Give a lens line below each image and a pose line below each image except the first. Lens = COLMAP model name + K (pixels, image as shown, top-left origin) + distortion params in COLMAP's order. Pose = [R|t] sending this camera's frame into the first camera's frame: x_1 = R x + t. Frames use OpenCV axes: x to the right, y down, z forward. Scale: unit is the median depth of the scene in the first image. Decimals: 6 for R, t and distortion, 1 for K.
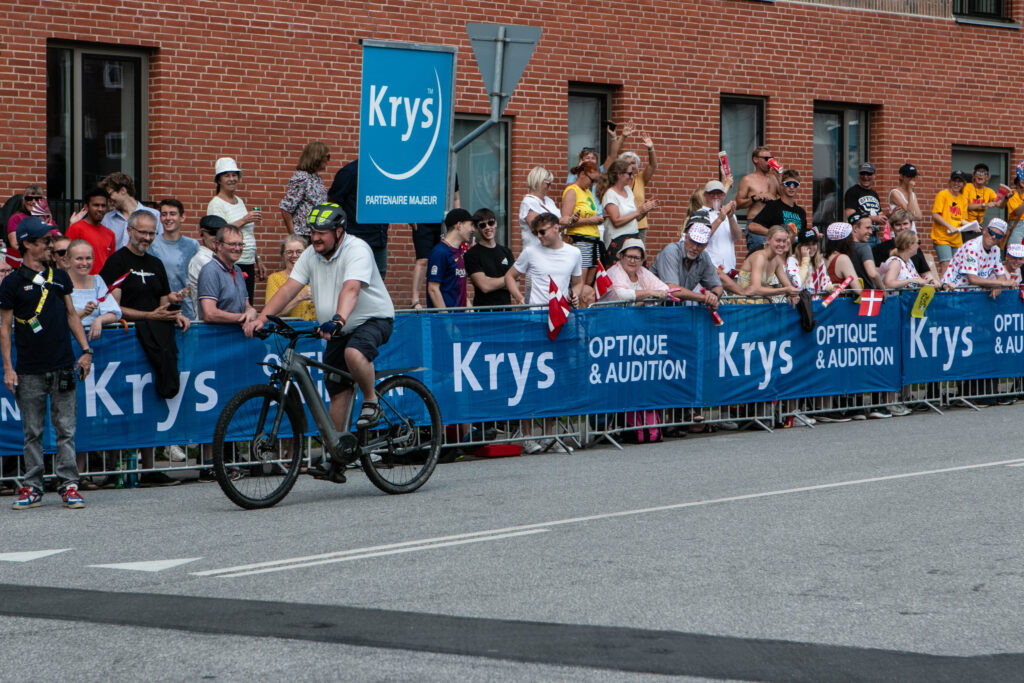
lens RADIAL K [[3172.2, 0, 532.1], [0, 3172.2, 343.0], [0, 0, 1]] dist [0.215556, 0.000000]
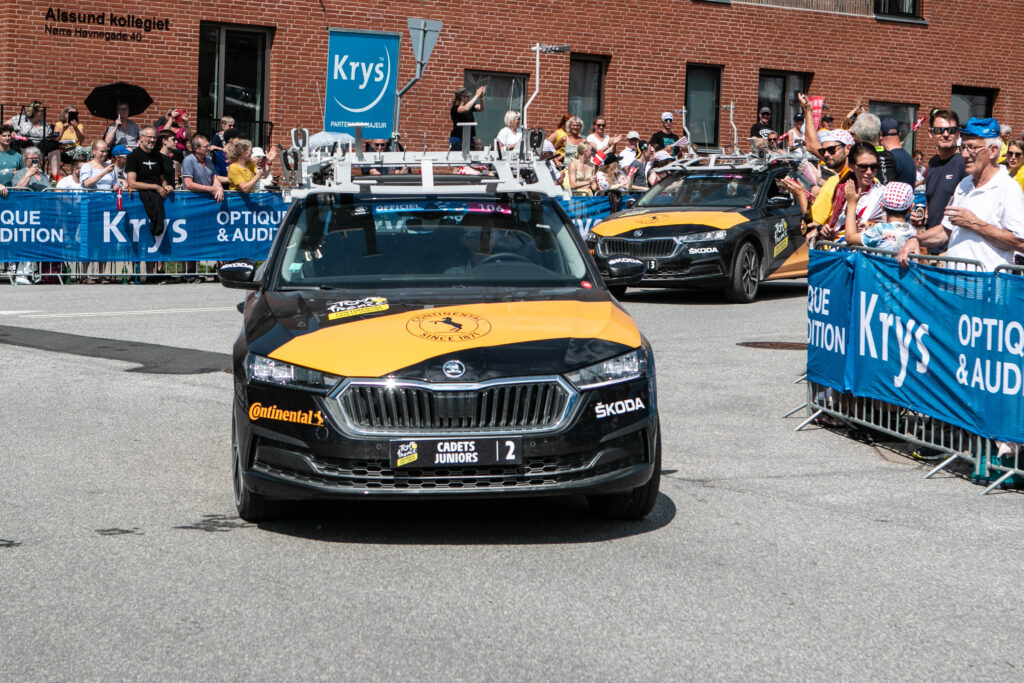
lens RADIAL K [[2411.2, 0, 507.6], [0, 2411.2, 340.6], [0, 0, 1]] dist [0.061141, 0.000000]
pose [[0.982904, 0.047355, -0.177925, 0.231288], [-0.039426, 0.998077, 0.047839, 0.003499], [0.179848, -0.040006, 0.982881, -0.199601]]
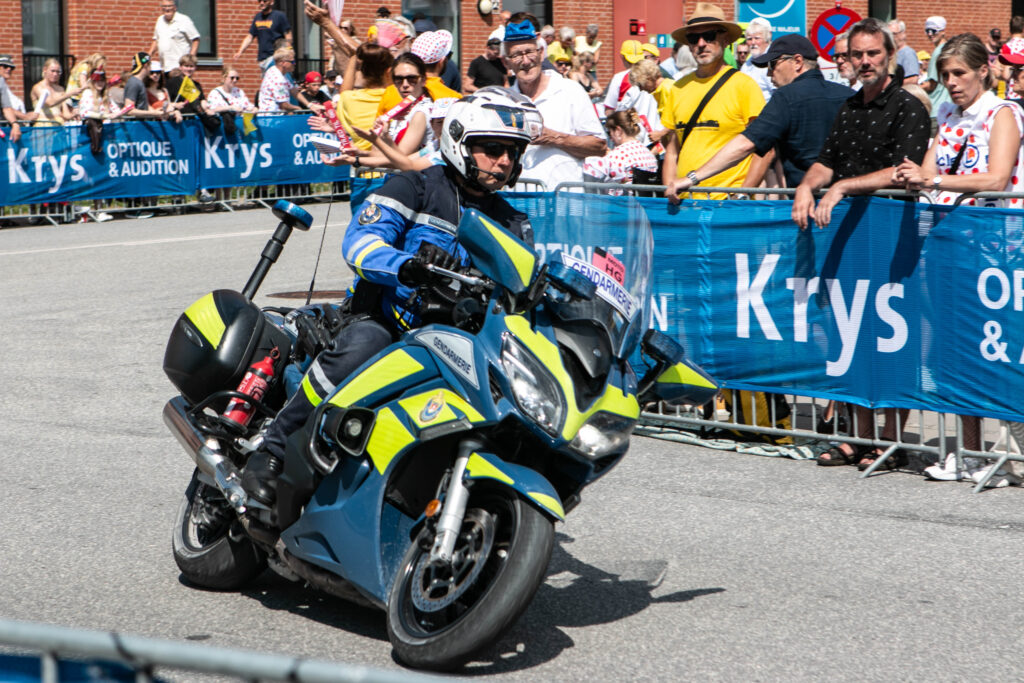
lens RADIAL K [[3172.2, 0, 514.2], [0, 3172.2, 341.6], [0, 0, 1]] dist [0.215556, 0.000000]
pose [[0.999934, -0.011524, 0.000150, 0.232323], [0.011497, 0.998350, 0.056268, 0.003908], [-0.000799, -0.056262, 0.998416, -0.281331]]
